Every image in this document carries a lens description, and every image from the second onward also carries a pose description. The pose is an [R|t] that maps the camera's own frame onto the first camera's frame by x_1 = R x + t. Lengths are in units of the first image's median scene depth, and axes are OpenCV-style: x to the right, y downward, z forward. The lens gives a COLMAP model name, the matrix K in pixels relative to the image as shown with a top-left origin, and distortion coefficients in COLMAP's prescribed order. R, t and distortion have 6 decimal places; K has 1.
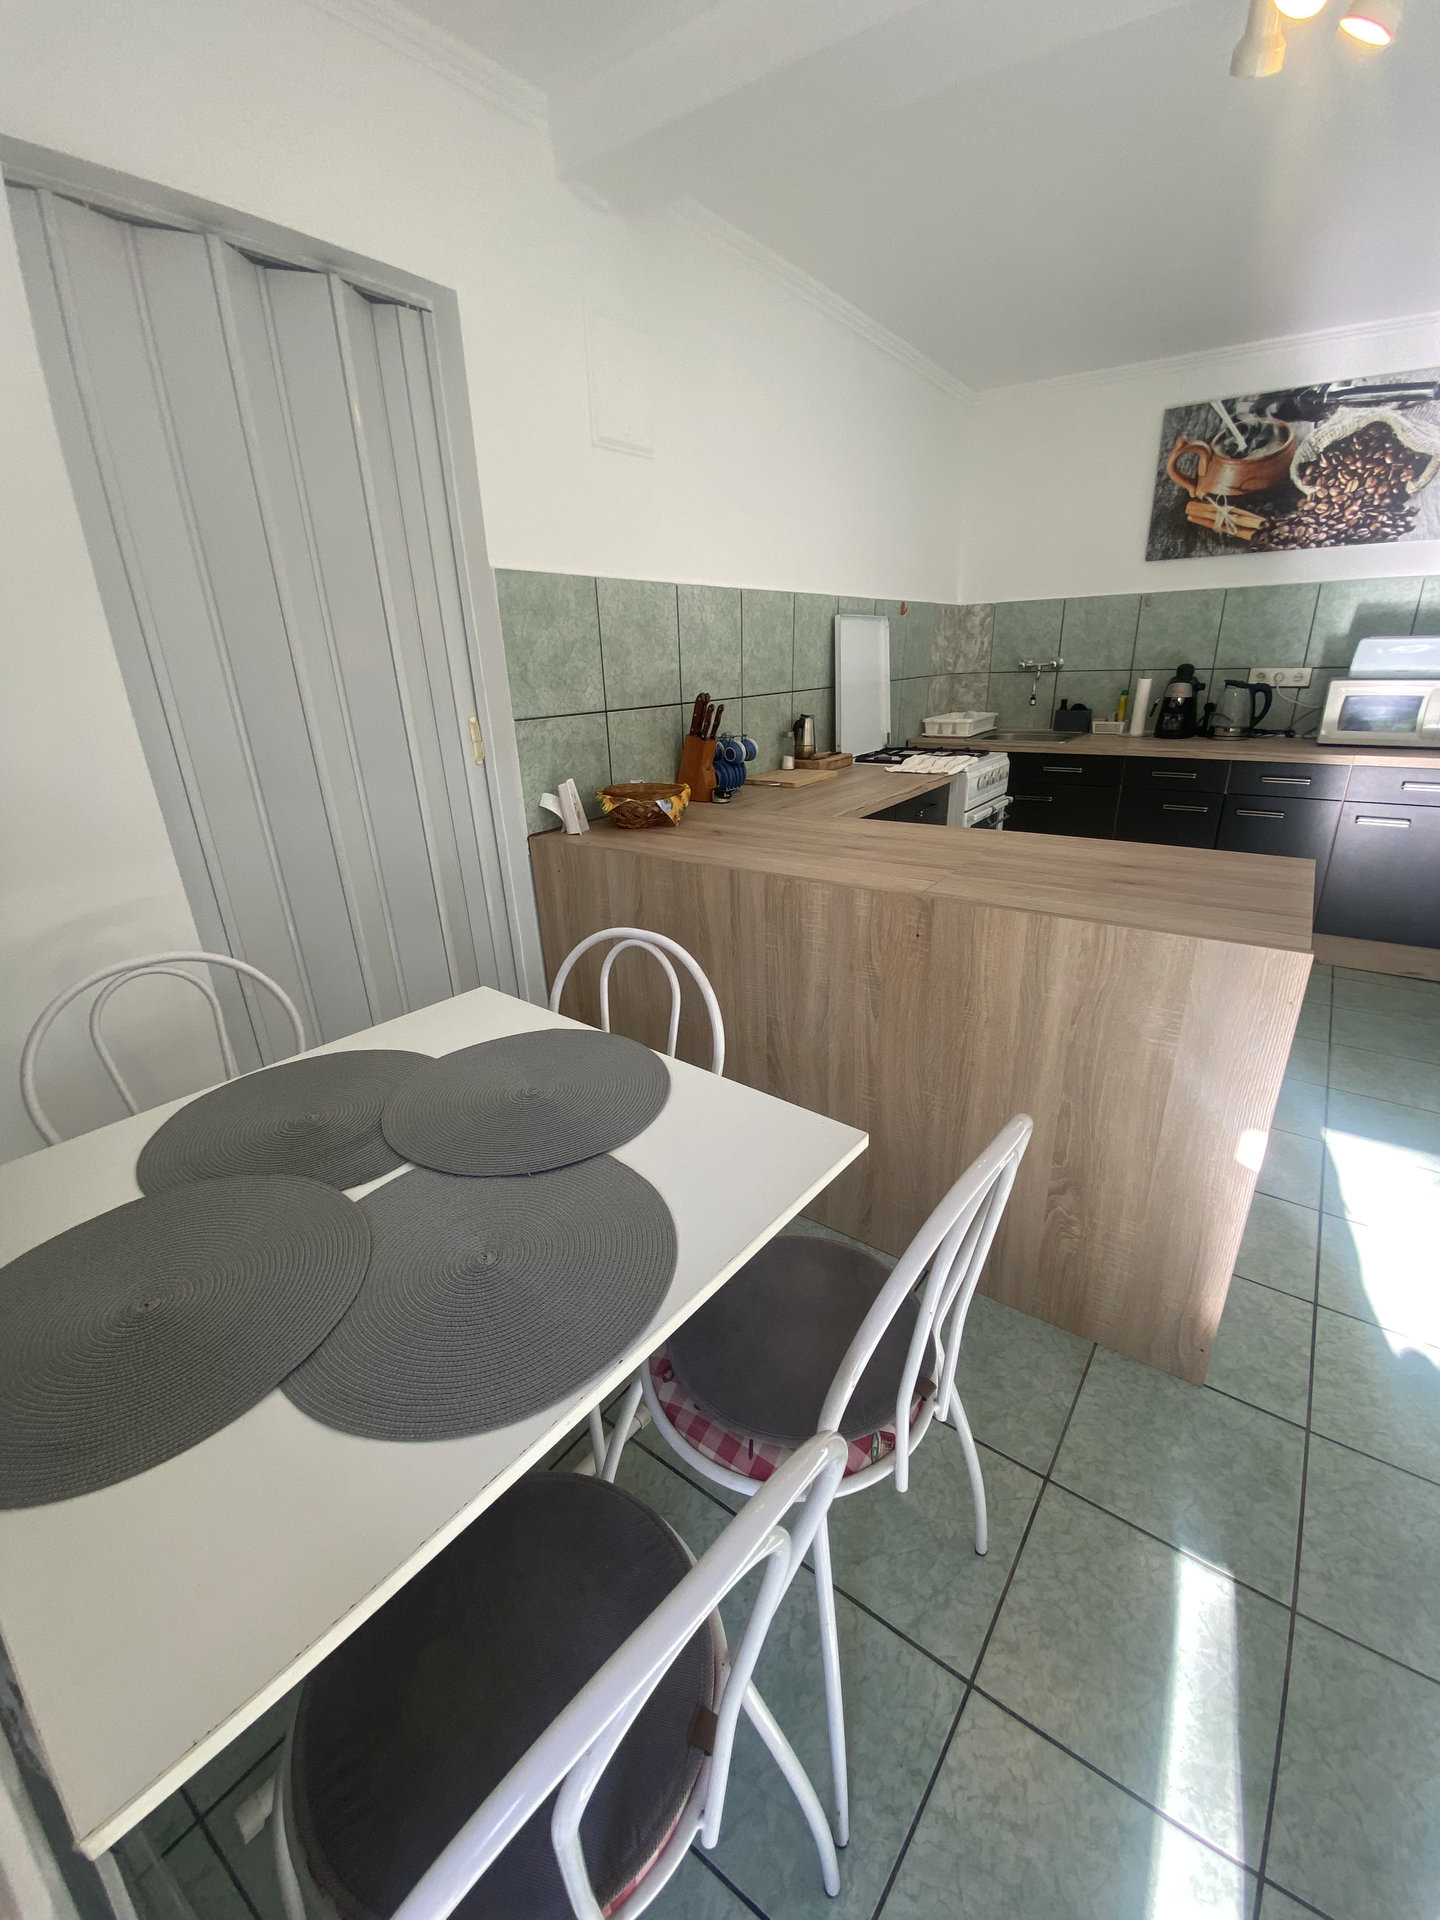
lens RADIAL K [[801.6, 0, 724.3], [0, 801.6, 980.2], [0, 0, 1]] dist [-0.039804, -0.002183]
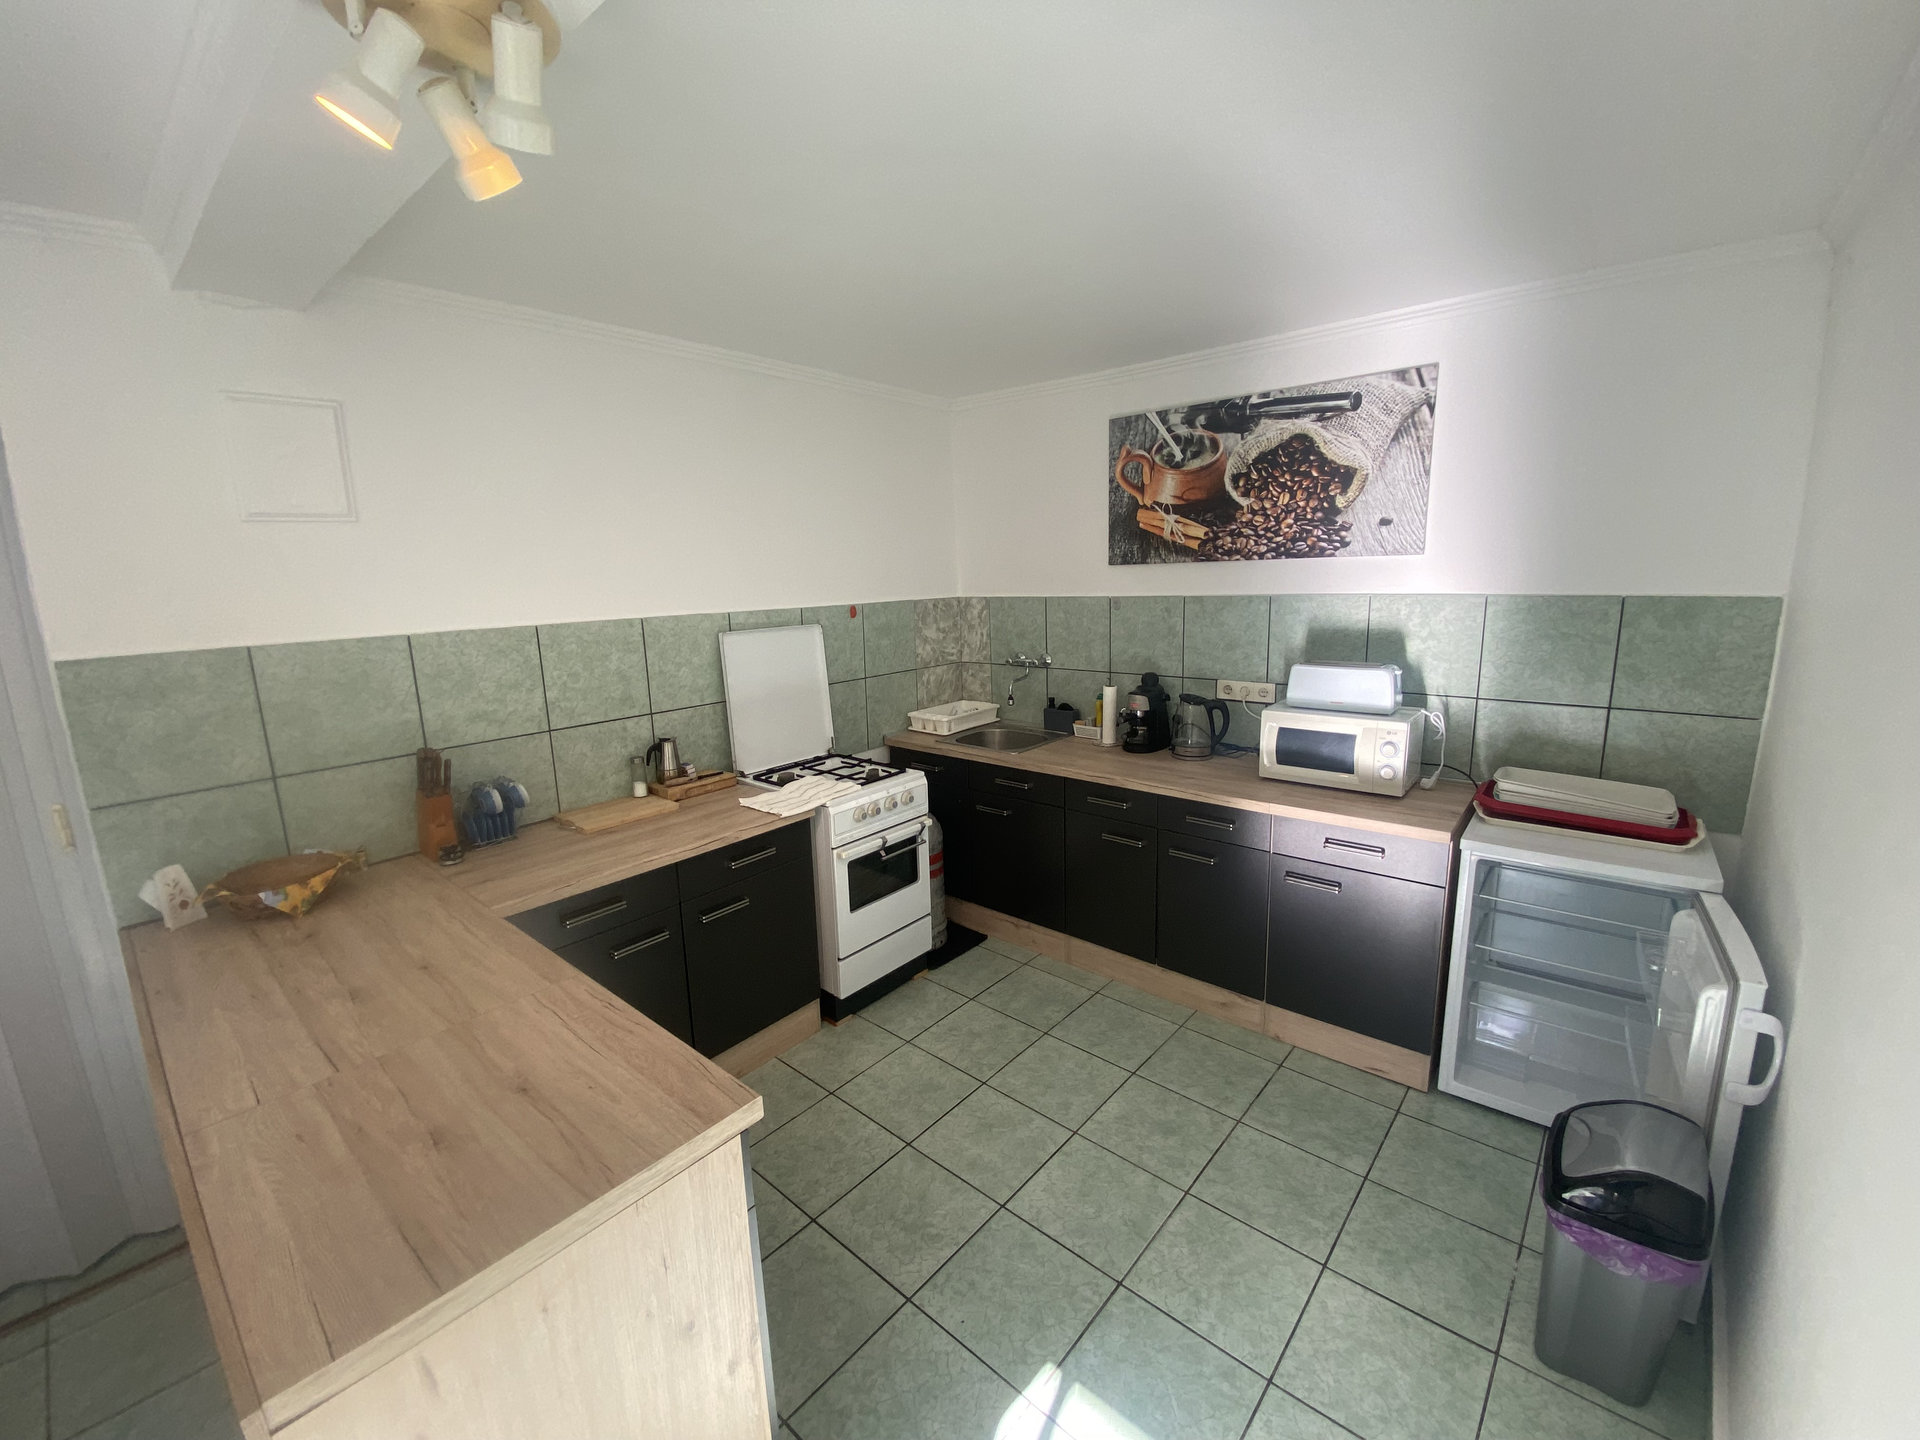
lens RADIAL K [[770.9, 0, 965.3], [0, 770.9, 725.8], [0, 0, 1]] dist [-0.037157, -0.001367]
pose [[0.997695, 0.030464, -0.060631, 0.484735], [-0.041255, 0.981767, -0.185560, -0.186814], [0.053873, 0.187634, 0.980761, 0.130053]]
